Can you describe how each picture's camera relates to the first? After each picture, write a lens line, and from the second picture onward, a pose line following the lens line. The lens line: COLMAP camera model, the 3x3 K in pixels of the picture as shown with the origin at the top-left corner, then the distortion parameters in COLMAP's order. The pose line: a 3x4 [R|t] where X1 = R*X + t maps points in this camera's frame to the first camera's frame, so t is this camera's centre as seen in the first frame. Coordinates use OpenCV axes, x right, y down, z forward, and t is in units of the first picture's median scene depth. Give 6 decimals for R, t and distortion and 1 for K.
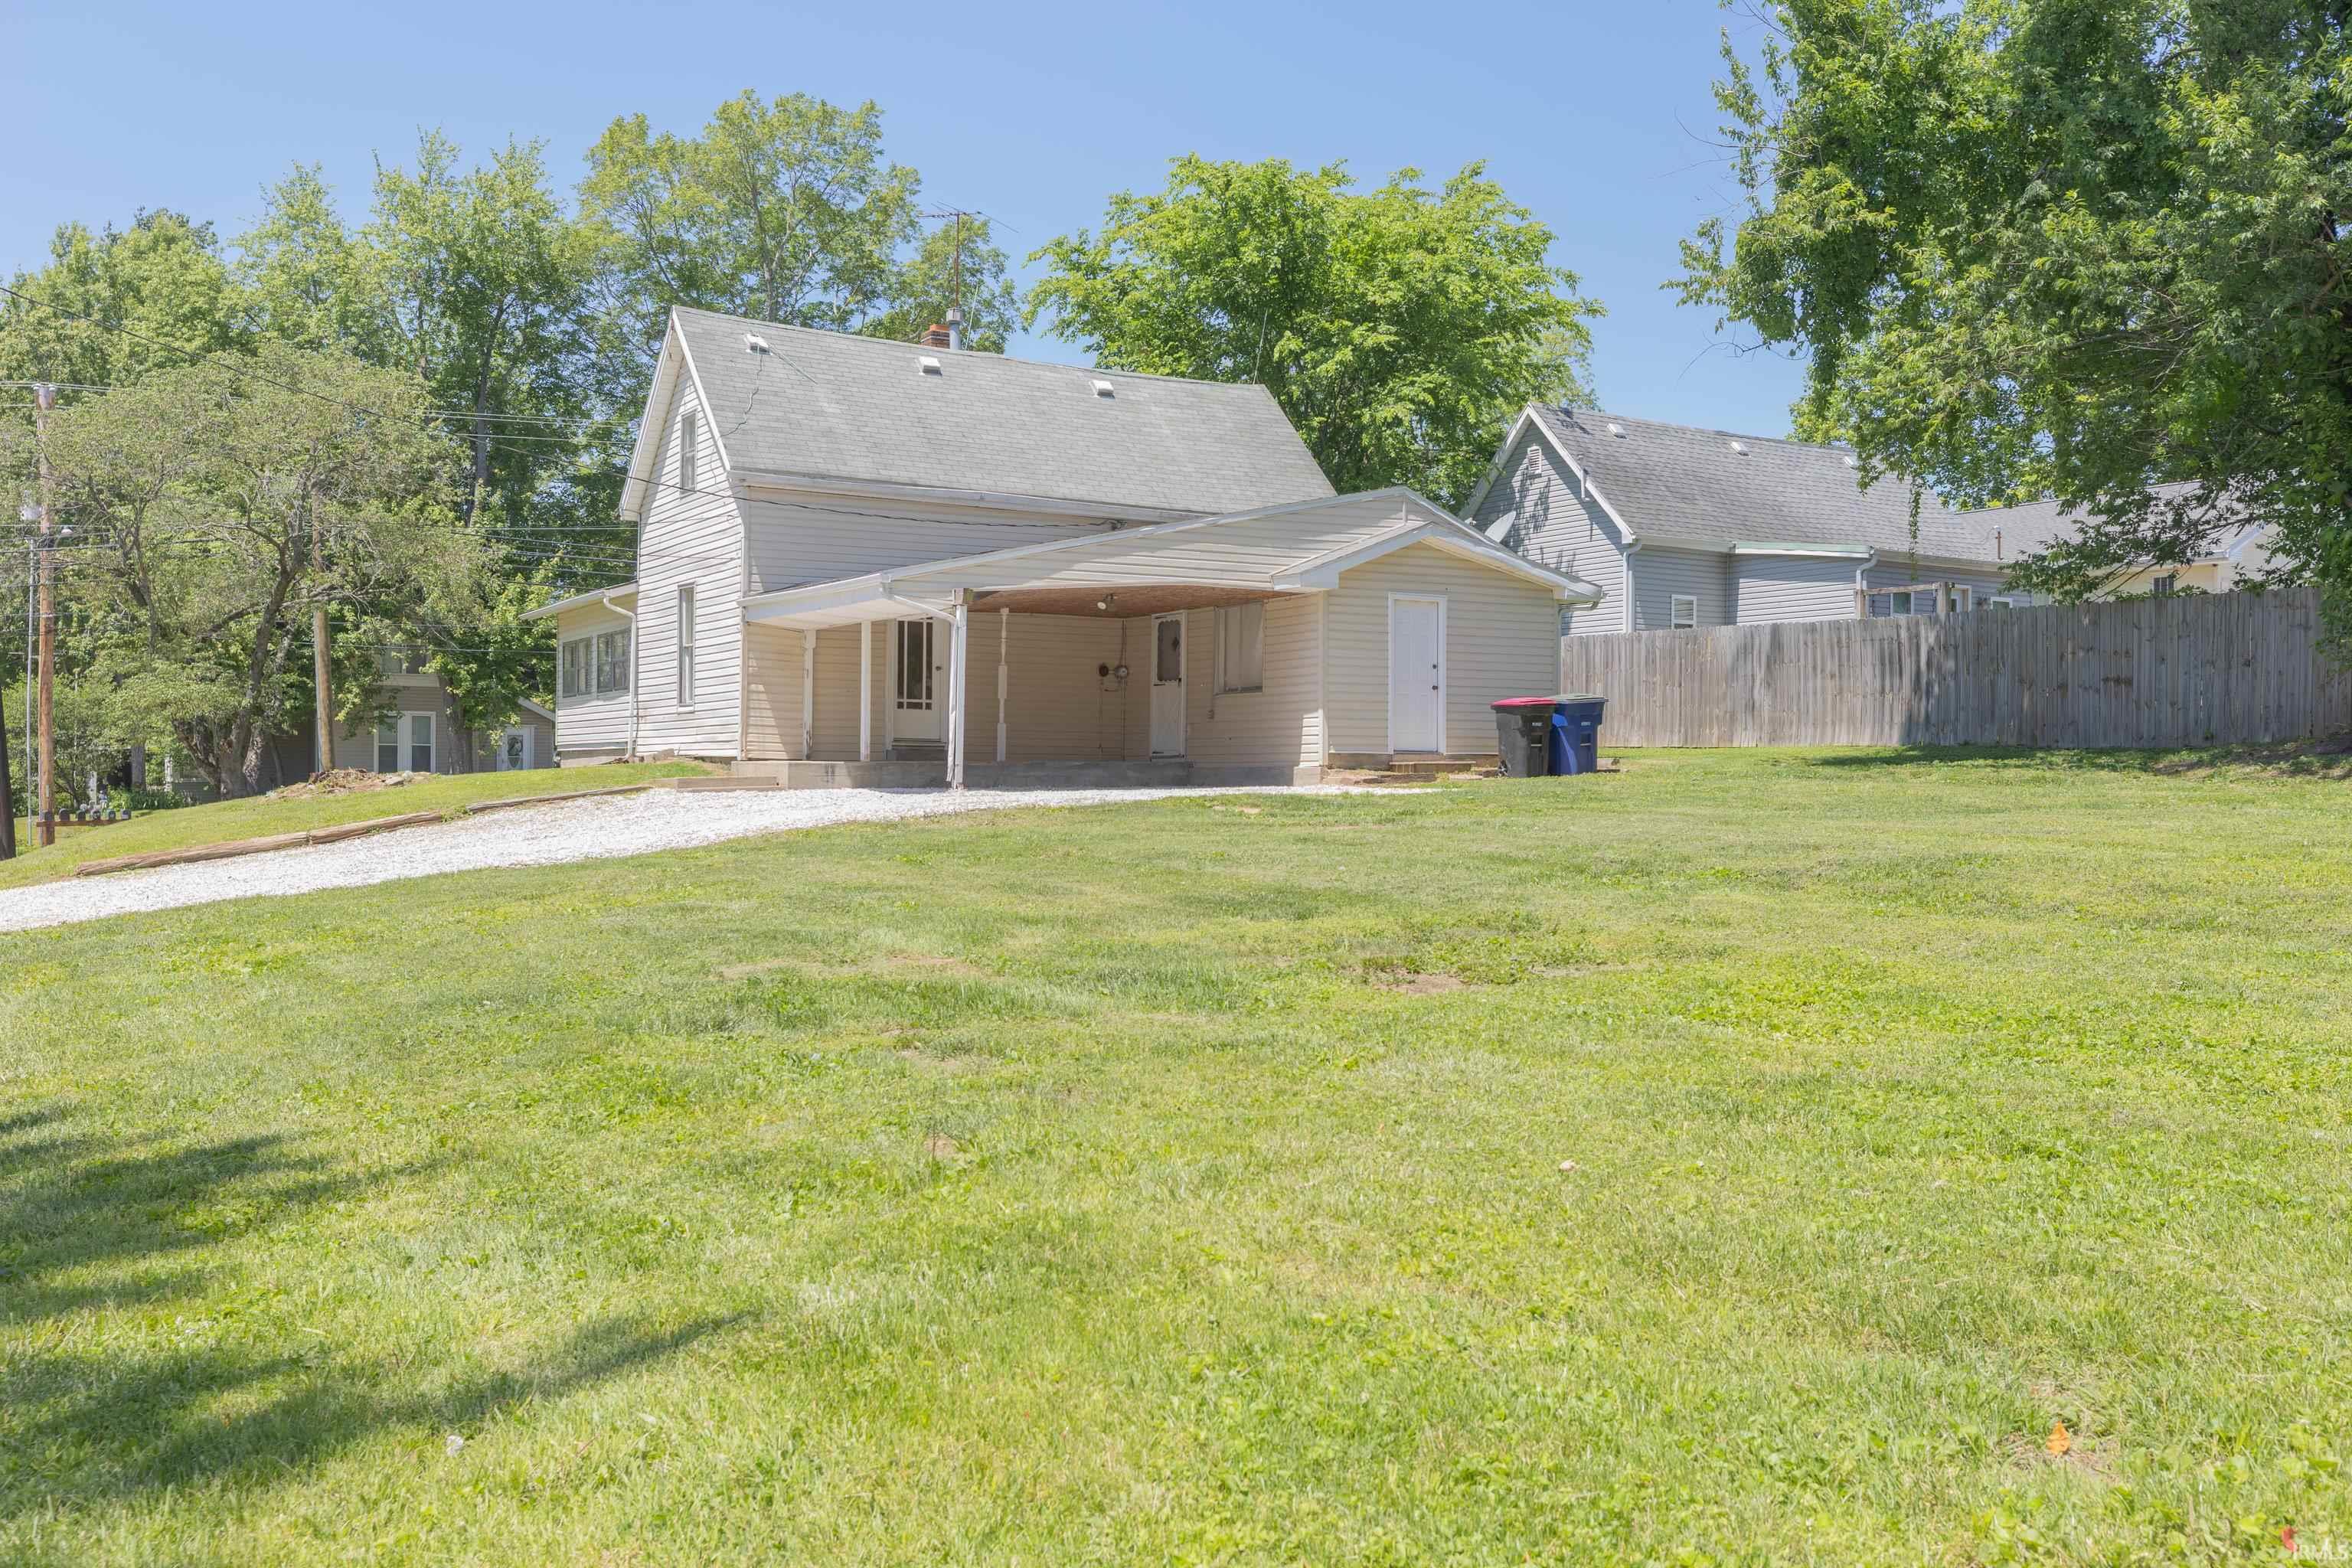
lens RADIAL K [[2043.4, 0, 1176.0], [0, 2043.4, 784.0], [0, 0, 1]] dist [-0.001377, -0.001171]
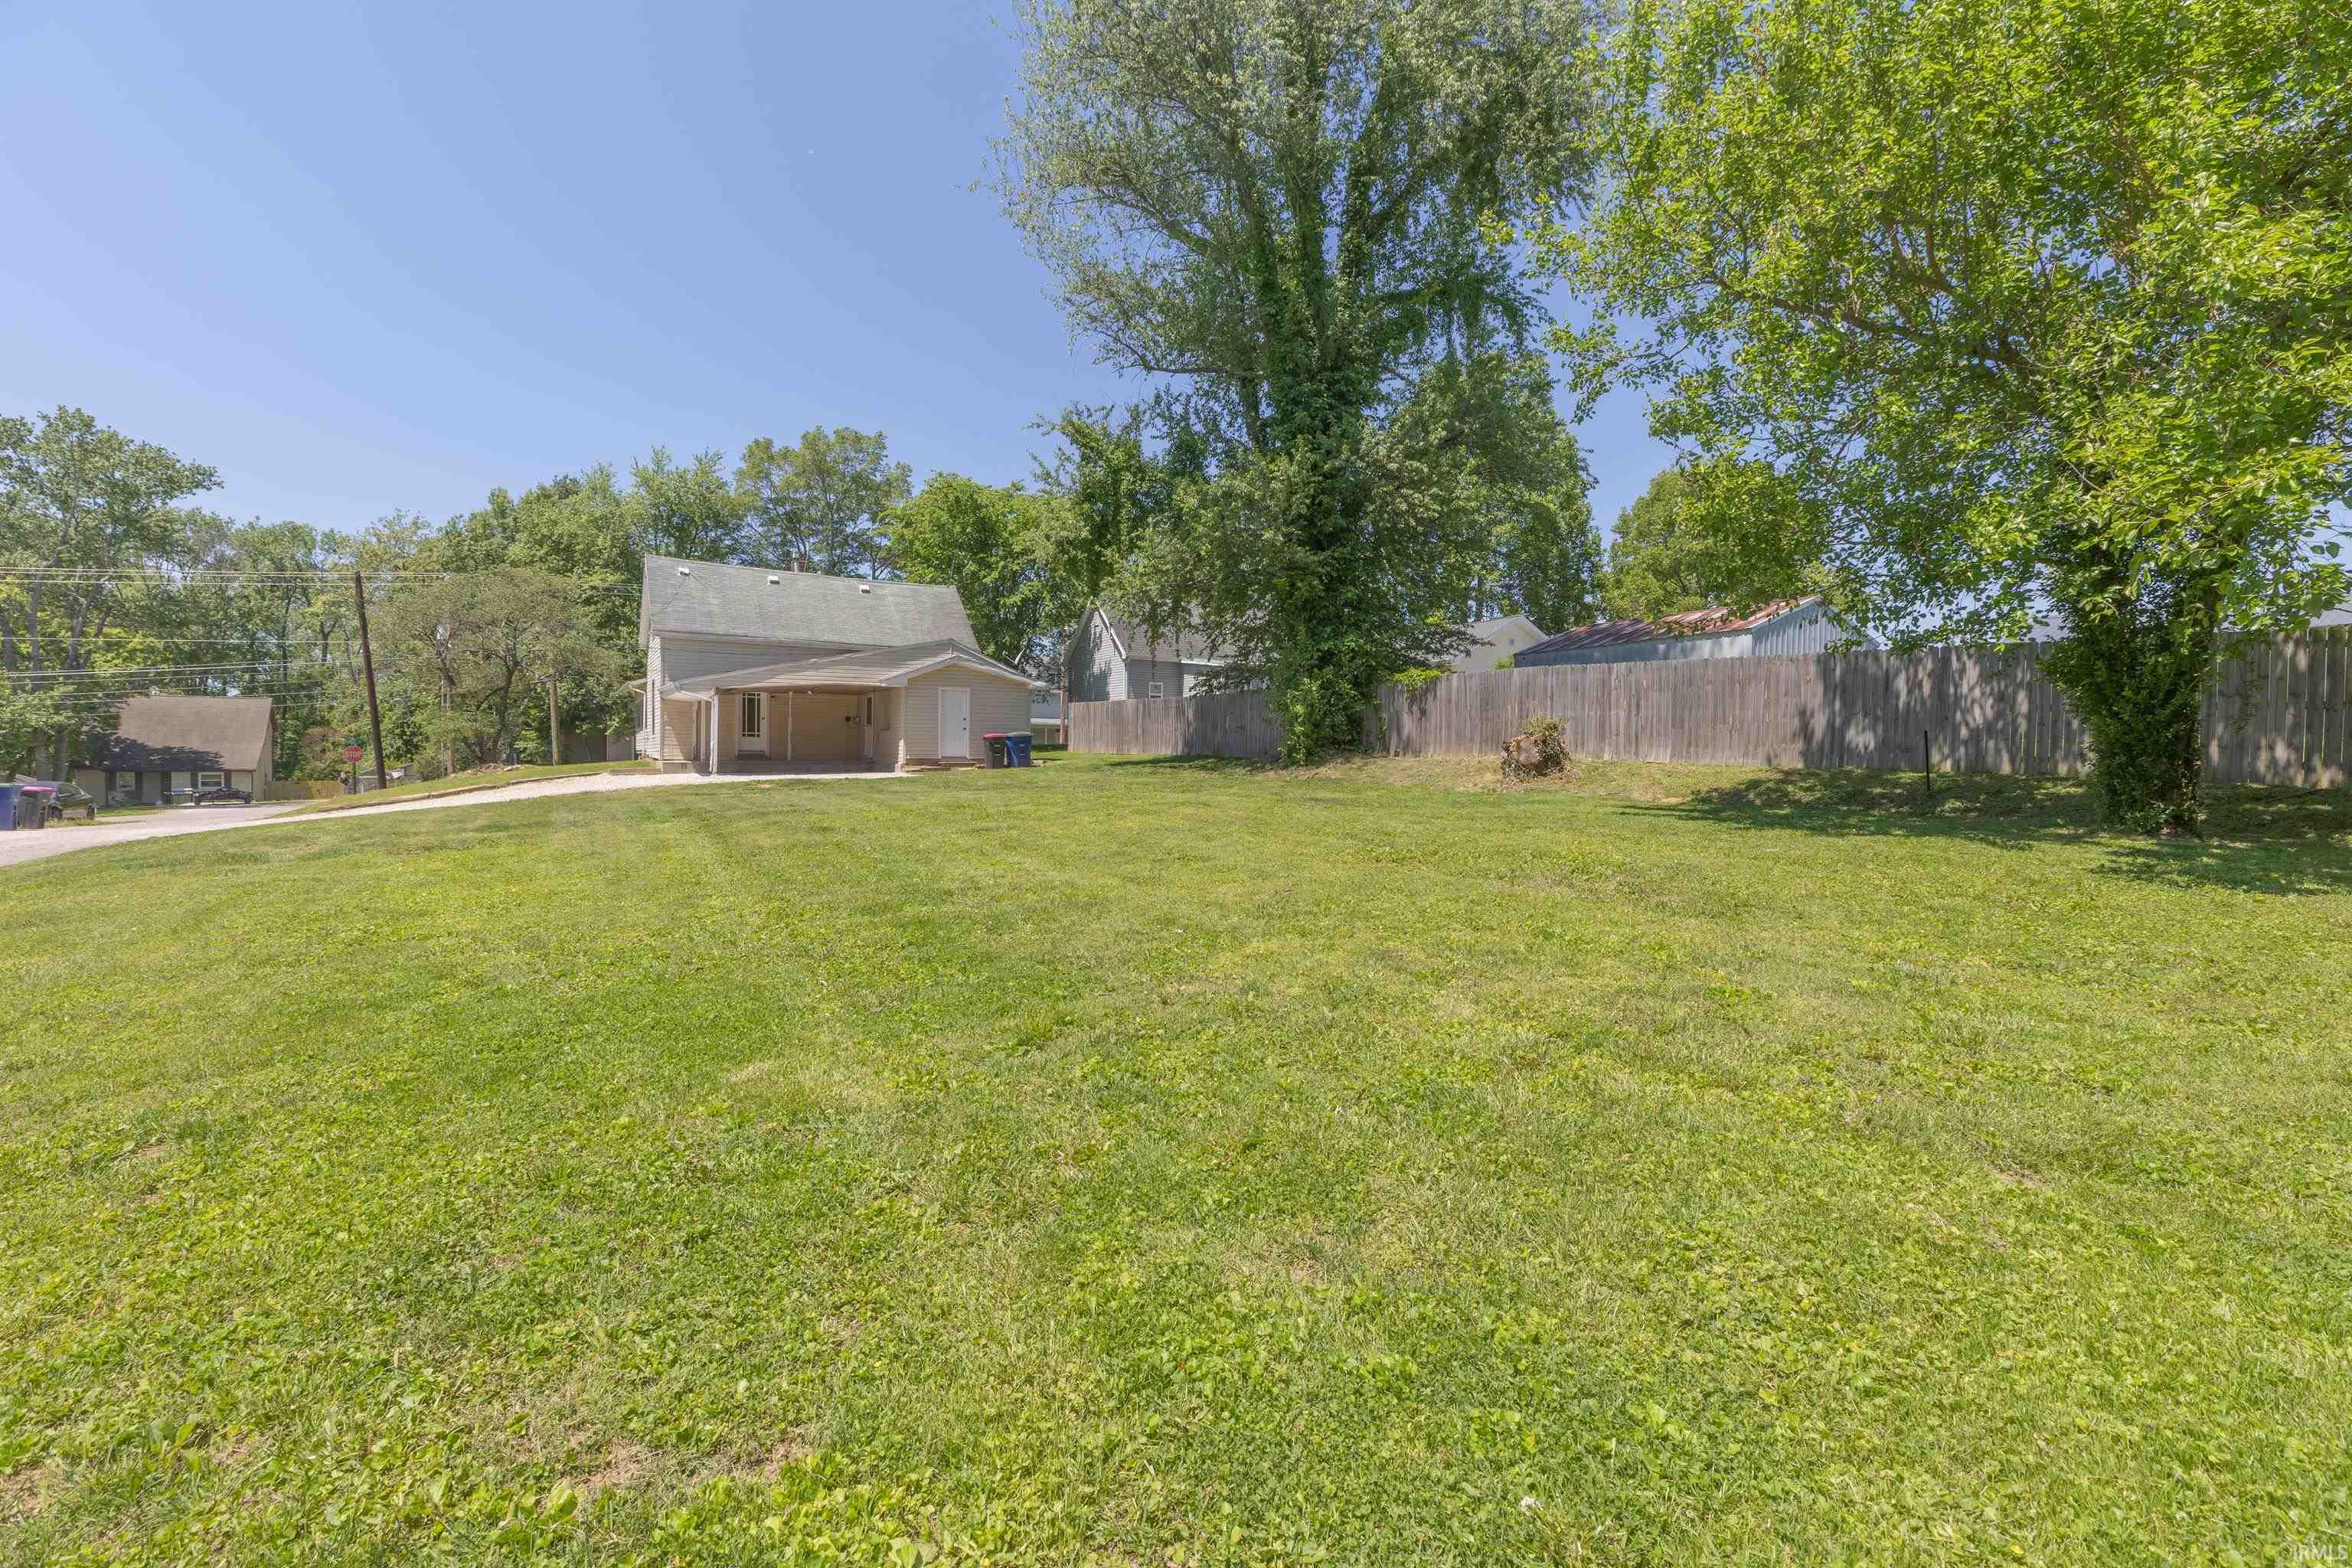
lens RADIAL K [[1054.7, 0, 1168.4], [0, 1054.7, 777.0], [0, 0, 1]] dist [0.003581, 0.000665]
pose [[0.999985, 0.001507, 0.005322, 0.285212], [-0.001593, 0.999867, 0.016242, -0.011214], [-0.005297, -0.016250, 0.999854, -0.136177]]
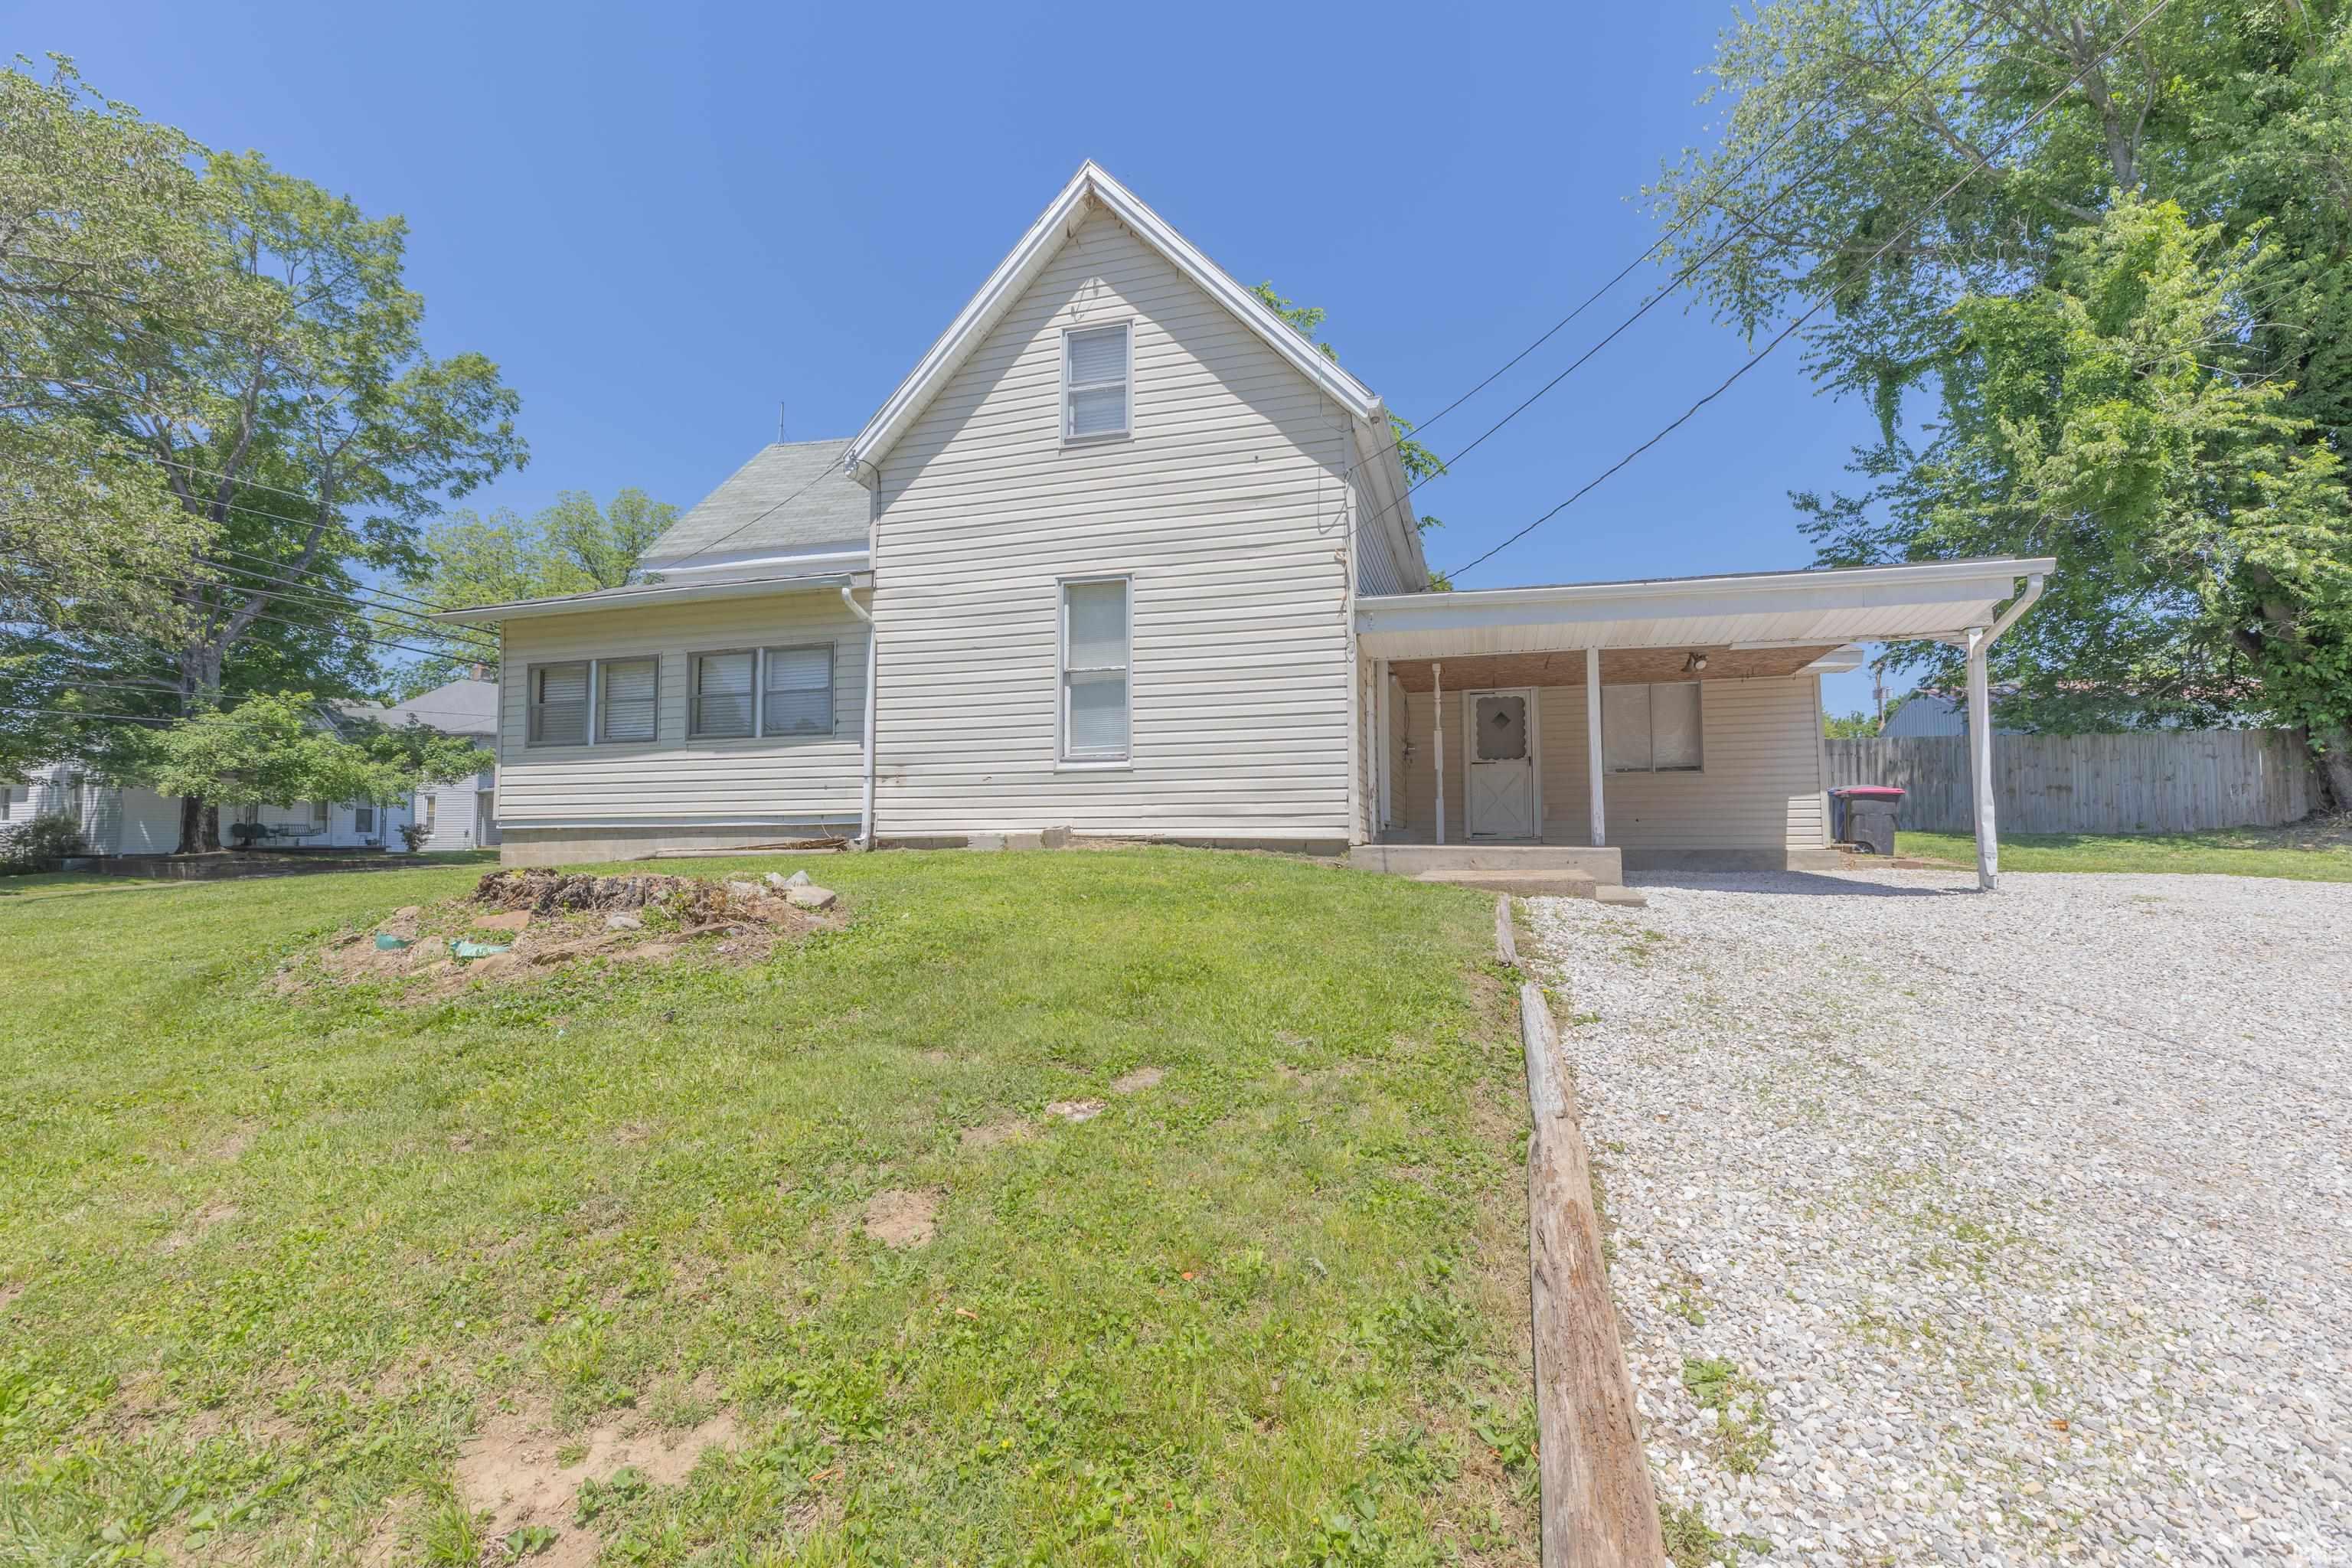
lens RADIAL K [[1086.5, 0, 1182.6], [0, 1086.5, 768.8], [0, 0, 1]] dist [0.003512, 0.000594]
pose [[0.738709, 0.047109, 0.672376, -0.454523], [0.011756, 0.996502, -0.082735, -0.005925], [-0.673922, 0.069022, 0.735572, 0.724488]]
